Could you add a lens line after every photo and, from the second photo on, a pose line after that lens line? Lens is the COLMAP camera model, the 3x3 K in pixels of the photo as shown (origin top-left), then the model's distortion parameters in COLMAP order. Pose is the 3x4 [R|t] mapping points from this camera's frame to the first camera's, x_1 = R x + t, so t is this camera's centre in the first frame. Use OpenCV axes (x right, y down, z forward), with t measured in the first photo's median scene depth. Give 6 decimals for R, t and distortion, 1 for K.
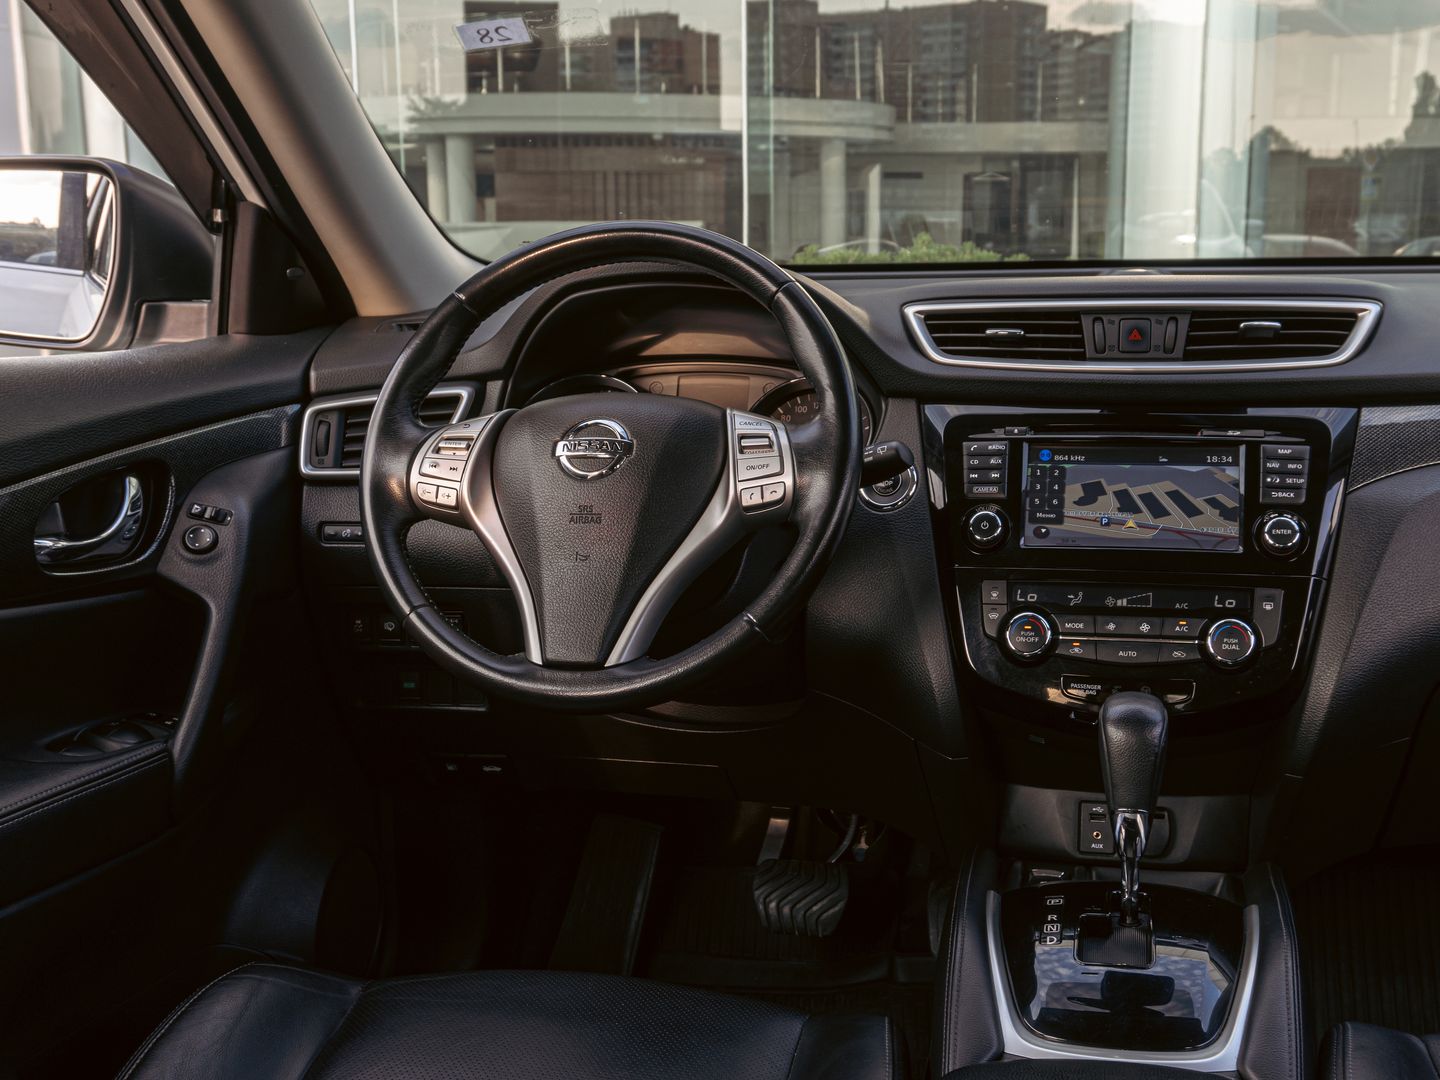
lens RADIAL K [[1796.1, 0, 732.3], [0, 1796.1, 548.7], [0, 0, 1]] dist [0.019340, 0.000000]
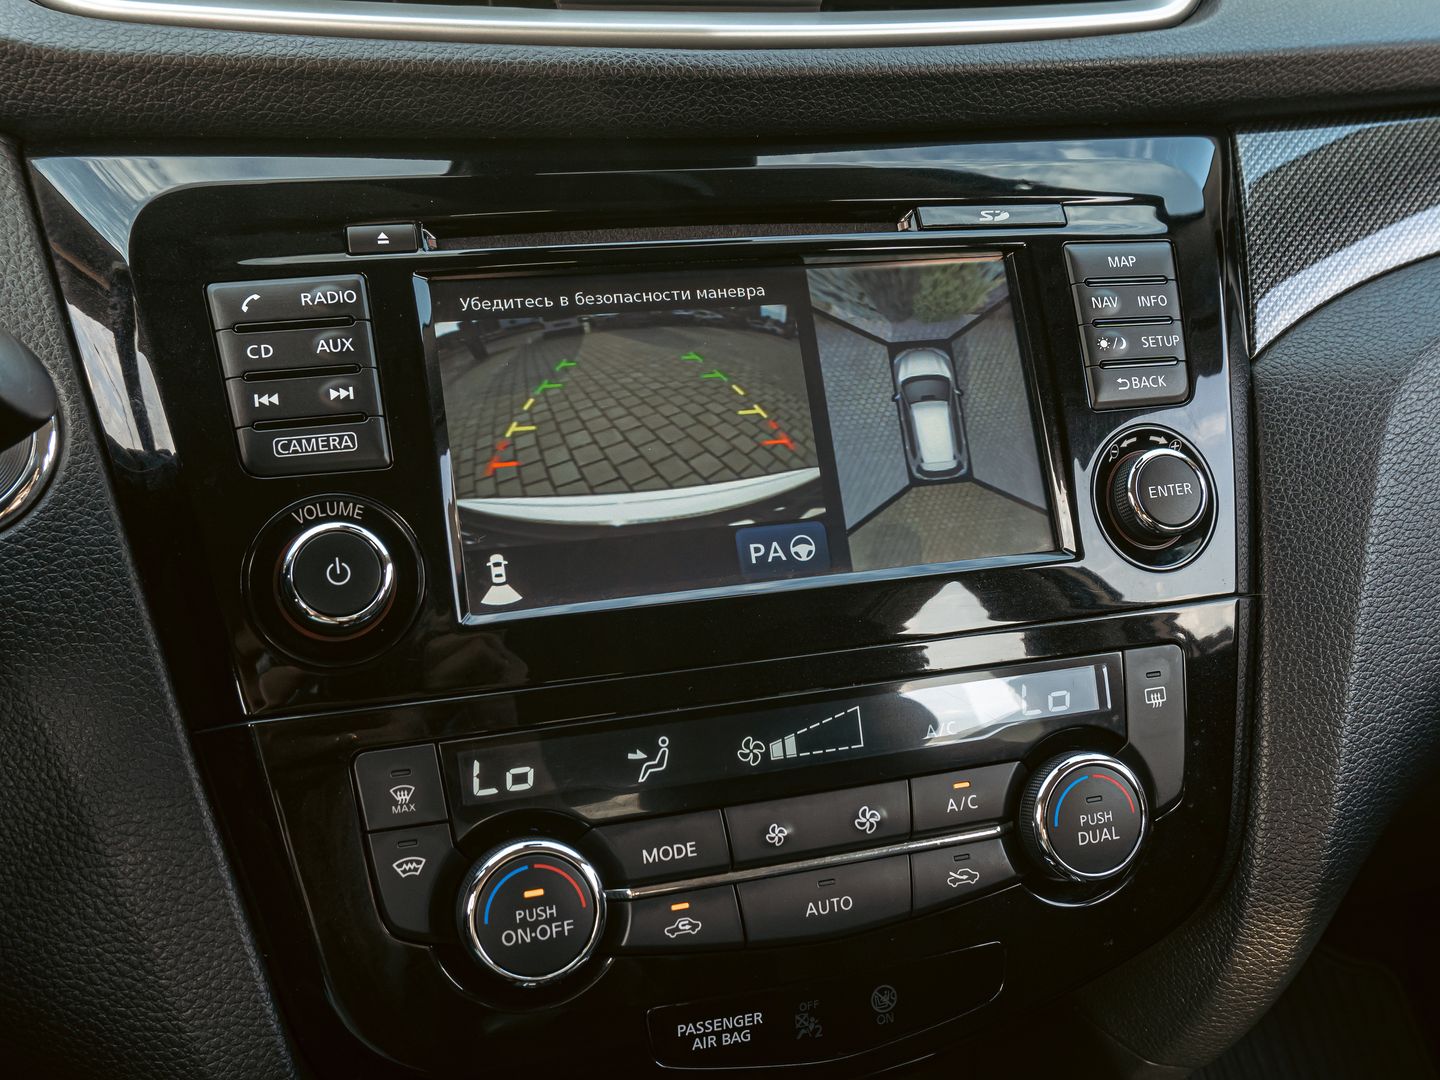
lens RADIAL K [[1635.8, 0, 783.9], [0, 1635.8, 531.4], [0, 0, 1]] dist [0.033356, 0.000000]
pose [[0.835461, -0.153977, 0.527537, 0.060123], [0.061050, 0.980008, 0.189359, -0.066598], [-0.546148, -0.125996, 0.828159, 0.737427]]
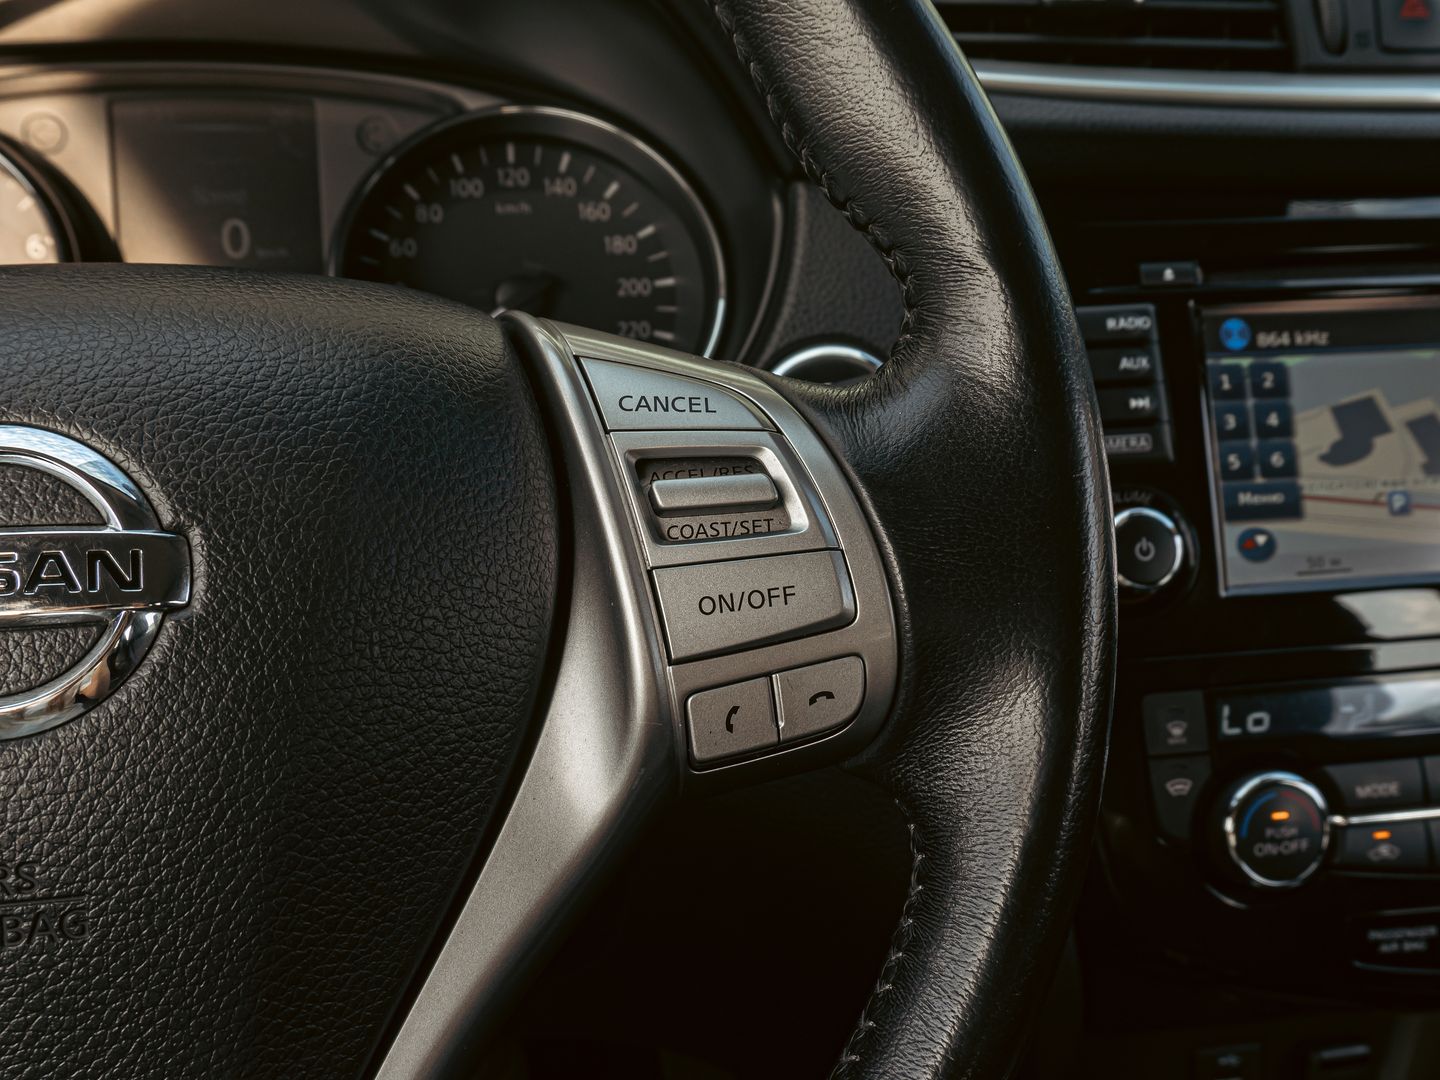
lens RADIAL K [[1635.8, 0, 751.8], [0, 1635.8, 527.7], [0, 0, 1]] dist [0.033356, 0.000000]
pose [[0.900314, -0.133508, 0.414259, -0.071761], [0.035603, 0.971192, 0.235622, -0.100052], [-0.433783, -0.197385, 0.879131, 0.740130]]
